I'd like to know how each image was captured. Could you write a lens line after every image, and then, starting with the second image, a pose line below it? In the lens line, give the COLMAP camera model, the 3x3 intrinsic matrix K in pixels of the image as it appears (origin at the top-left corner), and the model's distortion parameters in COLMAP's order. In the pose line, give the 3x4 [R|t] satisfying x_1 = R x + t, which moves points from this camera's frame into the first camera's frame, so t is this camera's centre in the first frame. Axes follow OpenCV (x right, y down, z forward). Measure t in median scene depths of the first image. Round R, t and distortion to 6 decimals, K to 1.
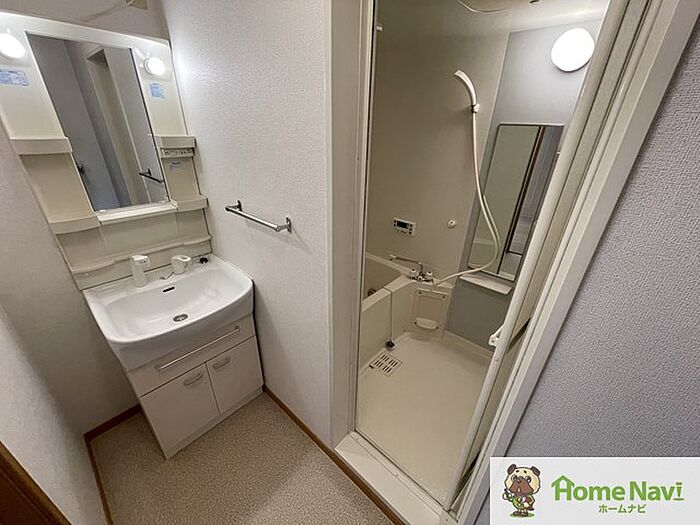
lens RADIAL K [[283.4, 0, 348.9], [0, 283.4, 263.7], [0, 0, 1]] dist [-0.001417, -0.000031]
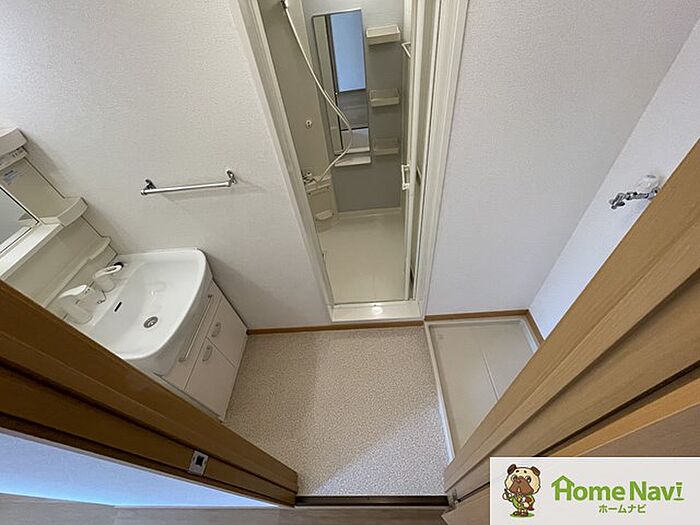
lens RADIAL K [[283.4, 0, 348.9], [0, 283.4, 263.7], [0, 0, 1]] dist [-0.001417, -0.000031]
pose [[0.741531, -0.549389, 0.385102, -0.327232], [0.406918, 0.824646, 0.392907, -0.073083], [-0.533432, -0.134648, 0.835057, -0.133106]]
